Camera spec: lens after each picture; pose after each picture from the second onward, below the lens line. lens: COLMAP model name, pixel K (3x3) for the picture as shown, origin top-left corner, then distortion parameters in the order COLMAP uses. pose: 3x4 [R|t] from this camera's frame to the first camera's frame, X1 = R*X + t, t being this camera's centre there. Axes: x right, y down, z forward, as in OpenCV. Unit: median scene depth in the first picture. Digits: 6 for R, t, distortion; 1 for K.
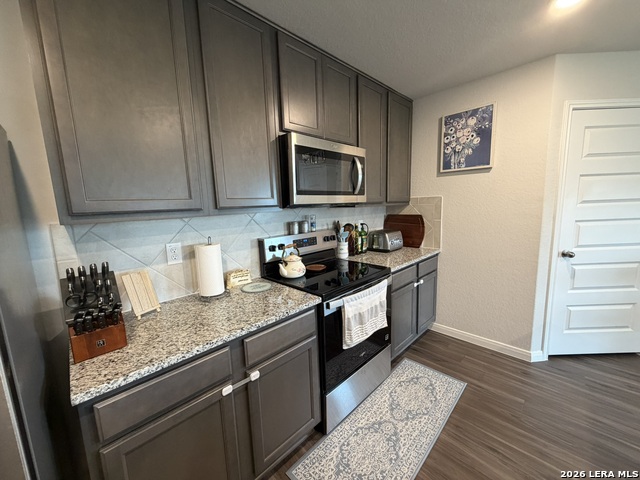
lens RADIAL K [[254.4, 0, 320.4], [0, 254.4, 238.9], [0, 0, 1]] dist [0.000652, -0.000071]
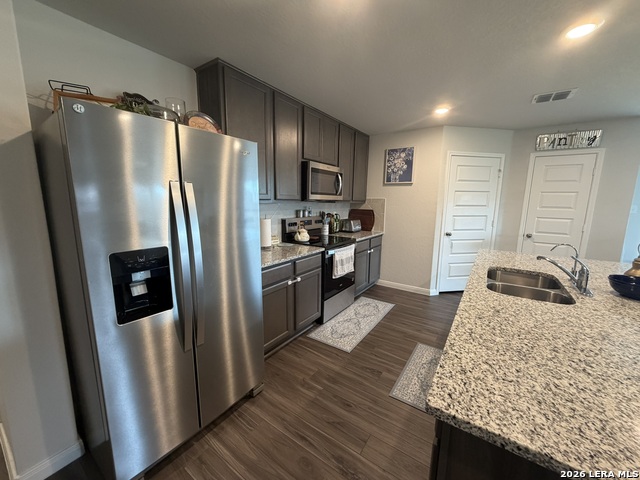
lens RADIAL K [[254.4, 0, 321.1], [0, 254.4, 239.5], [0, 0, 1]] dist [0.000652, -0.000071]
pose [[0.981881, 0.018852, 0.188561, -0.265656], [-0.021760, 0.999674, 0.013365, 0.094217], [-0.188247, -0.017226, 0.981971, -0.613447]]
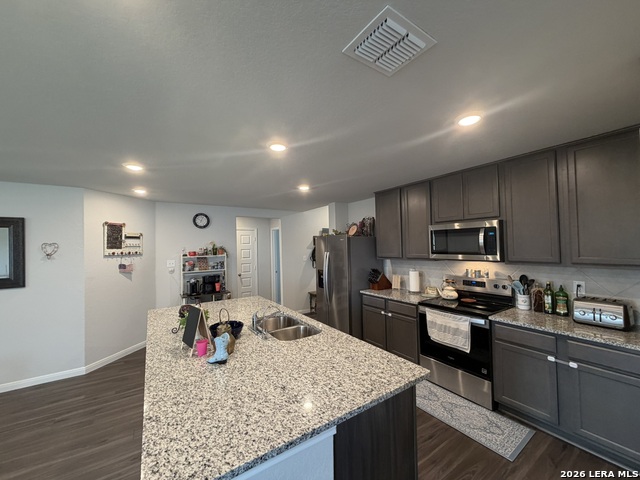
lens RADIAL K [[254.4, 0, 318.5], [0, 254.4, 239.9], [0, 0, 1]] dist [0.000652, -0.000071]
pose [[-0.192080, 0.017162, -0.981229, 1.539088], [-0.109919, 0.993180, 0.038888, -0.194990], [0.975204, 0.115325, -0.188883, 0.358251]]
